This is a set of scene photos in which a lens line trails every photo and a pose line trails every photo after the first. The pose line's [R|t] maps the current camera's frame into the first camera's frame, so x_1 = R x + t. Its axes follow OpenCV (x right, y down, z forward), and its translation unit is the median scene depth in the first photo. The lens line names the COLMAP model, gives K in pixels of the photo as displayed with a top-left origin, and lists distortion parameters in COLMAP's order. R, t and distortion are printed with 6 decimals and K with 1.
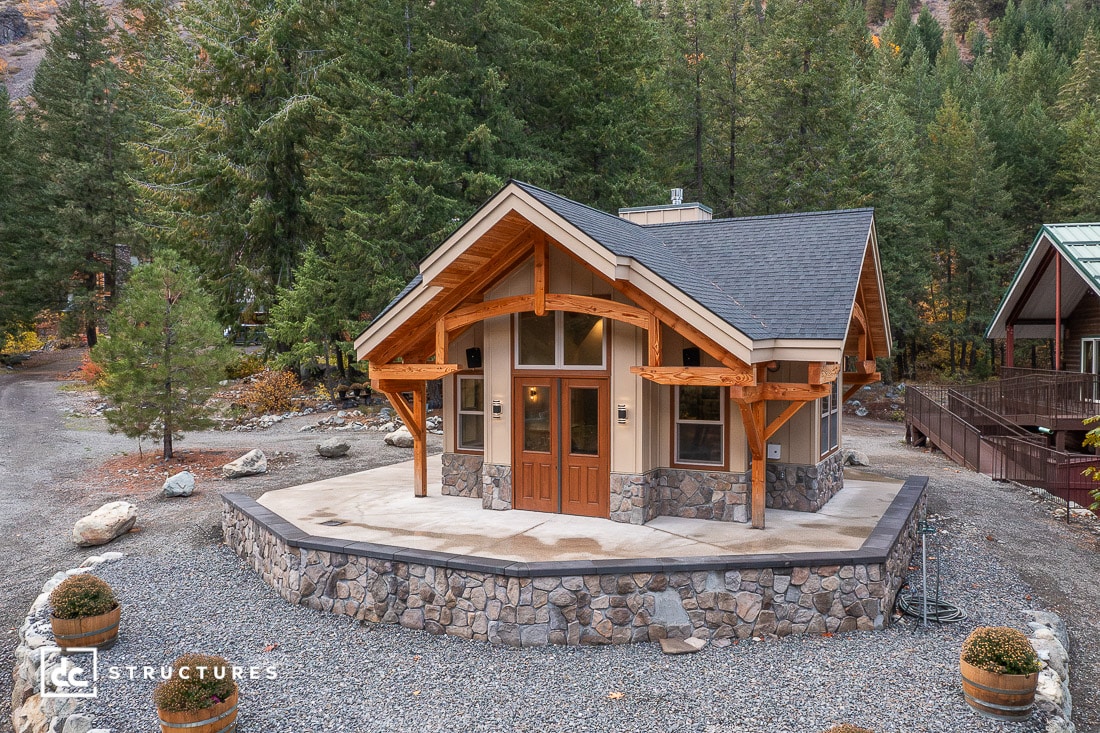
lens RADIAL K [[851.2, 0, 550.0], [0, 851.2, 366.5], [0, 0, 1]] dist [-0.009544, 0.003768]
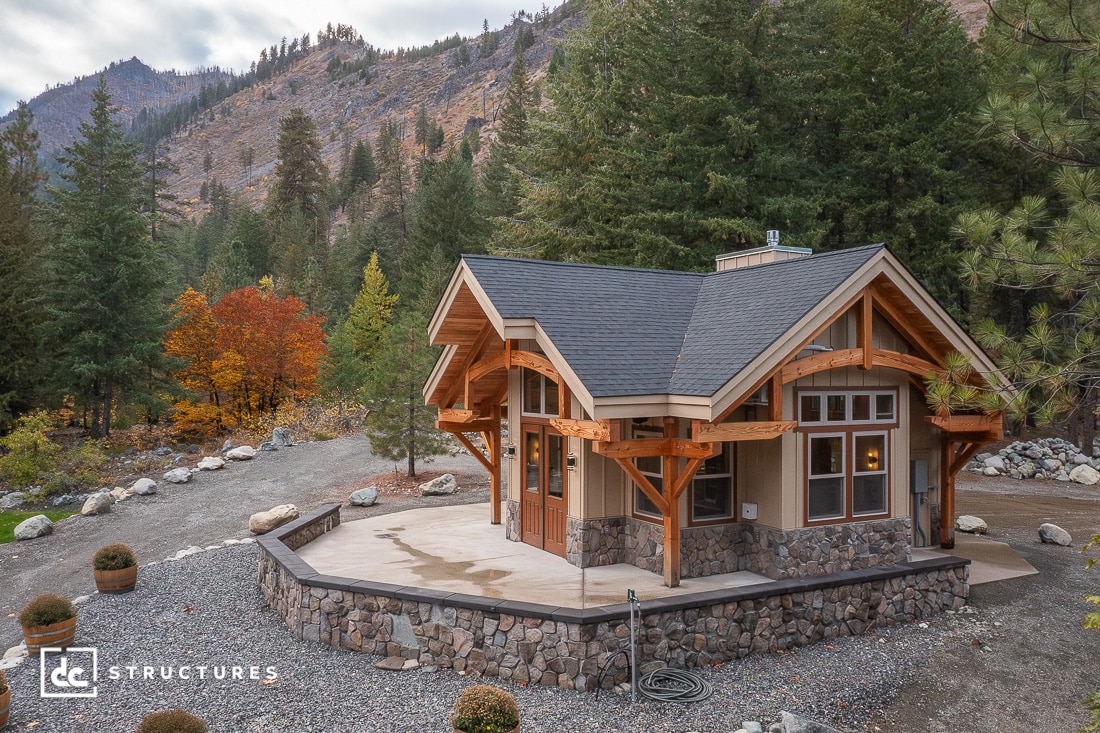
lens RADIAL K [[851.2, 0, 550.0], [0, 851.2, 366.5], [0, 0, 1]] dist [-0.009544, 0.003768]
pose [[0.829238, -0.003525, -0.558884, 0.899245], [-0.016940, 0.999362, -0.031436, -0.039841], [0.558639, 0.035535, 0.828650, 0.131757]]
